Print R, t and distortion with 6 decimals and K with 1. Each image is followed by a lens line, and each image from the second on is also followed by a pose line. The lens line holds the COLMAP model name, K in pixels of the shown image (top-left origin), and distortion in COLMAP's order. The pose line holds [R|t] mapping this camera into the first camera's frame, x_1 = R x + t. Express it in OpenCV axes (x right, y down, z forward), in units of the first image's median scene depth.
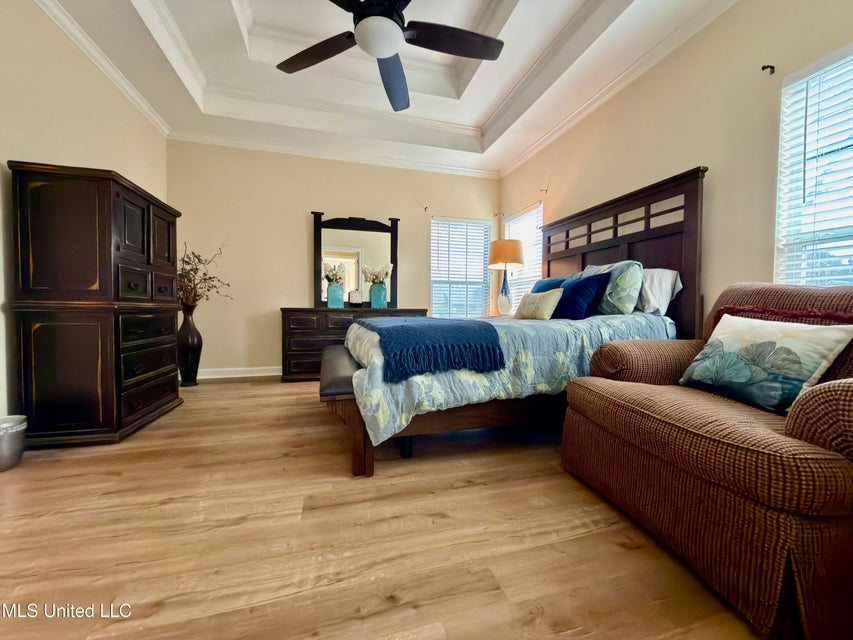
lens RADIAL K [[341.9, 0, 426.5], [0, 341.9, 320.0], [0, 0, 1]] dist [-0.000636, 0.000046]
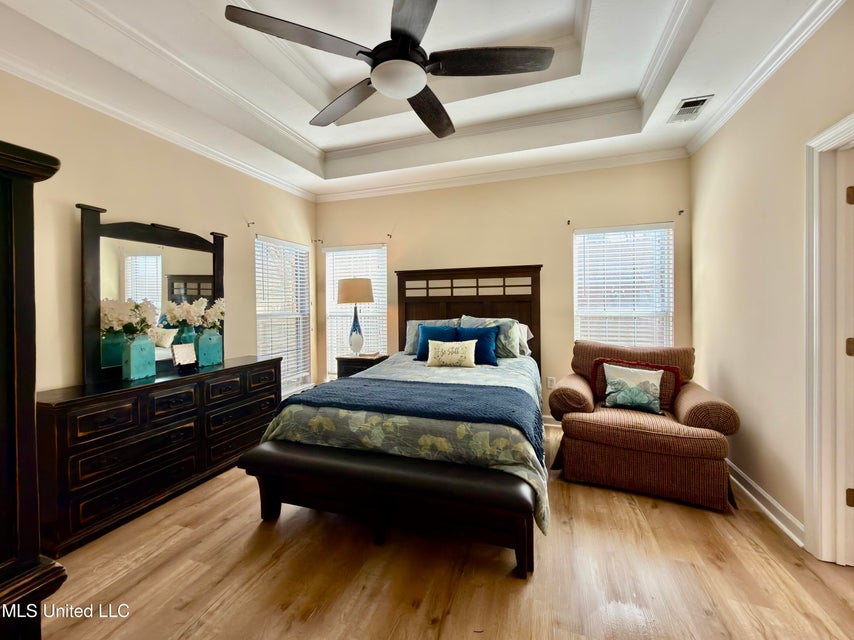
lens RADIAL K [[353.8, 0, 424.4], [0, 353.8, 308.1], [0, 0, 1]] dist [-0.000841, -0.000045]
pose [[0.571456, -0.023873, 0.820285, -0.813532], [0.039348, 0.999224, 0.001669, -0.228415], [-0.819689, 0.031322, 0.571952, 0.431854]]
